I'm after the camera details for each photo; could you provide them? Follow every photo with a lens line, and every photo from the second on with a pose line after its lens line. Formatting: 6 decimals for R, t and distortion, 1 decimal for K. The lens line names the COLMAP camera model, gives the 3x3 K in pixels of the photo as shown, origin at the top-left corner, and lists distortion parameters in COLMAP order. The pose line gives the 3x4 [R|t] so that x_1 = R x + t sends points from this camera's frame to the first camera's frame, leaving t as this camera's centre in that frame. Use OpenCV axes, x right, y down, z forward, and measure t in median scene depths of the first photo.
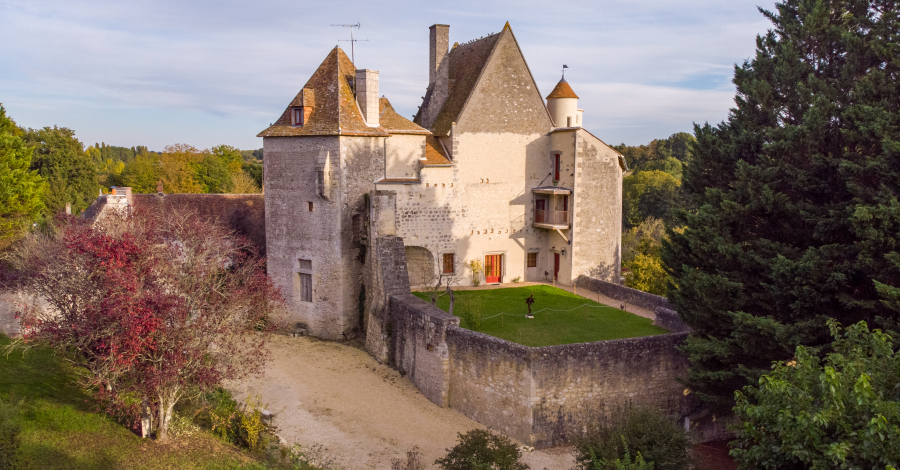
lens RADIAL K [[662.0, 0, 450.0], [0, 662.0, 235.0], [0, 0, 1]] dist [0.005215, 0.000043]
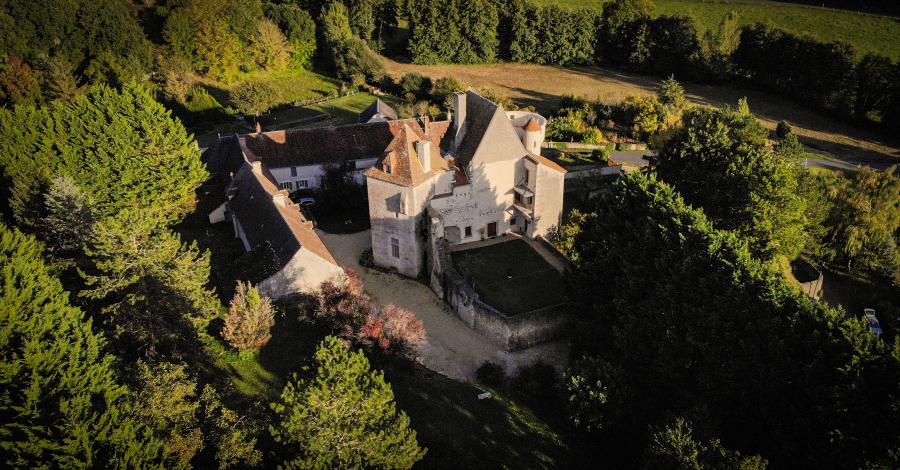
lens RADIAL K [[642.5, 0, 464.3], [0, 642.5, 229.8], [0, 0, 1]] dist [0.022556, -0.000835]
pose [[0.999369, -0.024363, 0.025846, -0.063352], [0.013643, 0.935154, 0.353979, -0.642400], [-0.032794, -0.353403, 0.934896, -0.744415]]
